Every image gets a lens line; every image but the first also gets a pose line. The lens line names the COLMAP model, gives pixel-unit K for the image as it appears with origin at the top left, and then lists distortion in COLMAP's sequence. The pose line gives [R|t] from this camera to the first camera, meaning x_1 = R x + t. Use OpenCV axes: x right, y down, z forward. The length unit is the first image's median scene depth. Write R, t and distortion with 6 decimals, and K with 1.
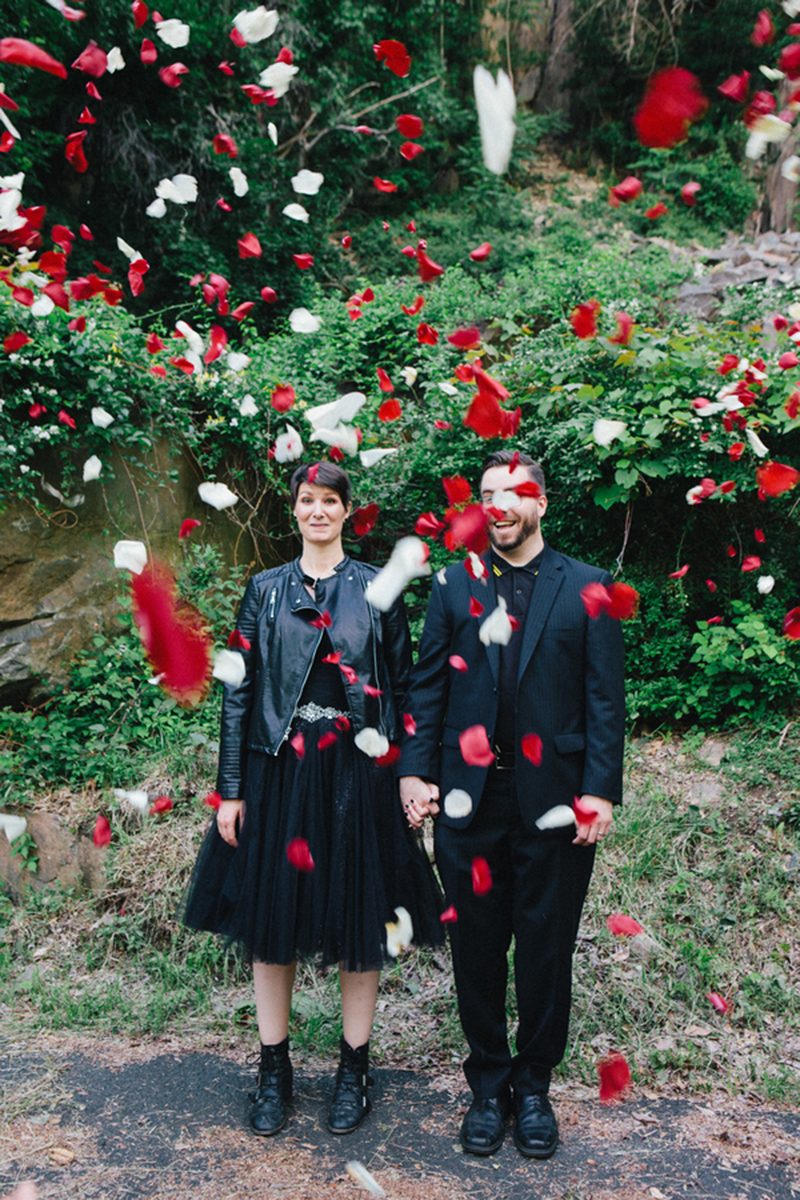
lens RADIAL K [[1010.3, 0, 400.0], [0, 1010.3, 600.0], [0, 0, 1]] dist [-0.000972, -0.000389]
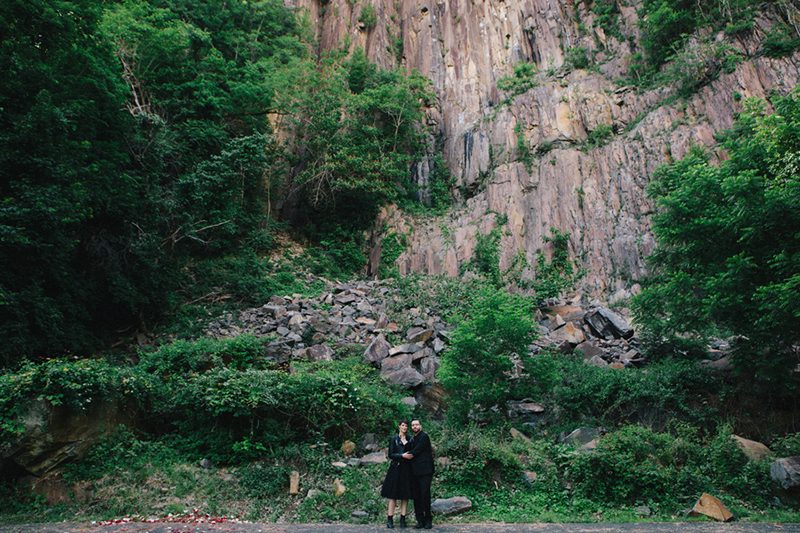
lens RADIAL K [[559.0, 0, 400.0], [0, 559.0, 266.5], [0, 0, 1]] dist [-0.053874, 0.004350]
pose [[0.956219, 0.072600, 0.283505, 0.052062], [0.005992, 0.963680, -0.266992, -0.014969], [-0.292592, 0.257002, 0.921054, -0.379894]]
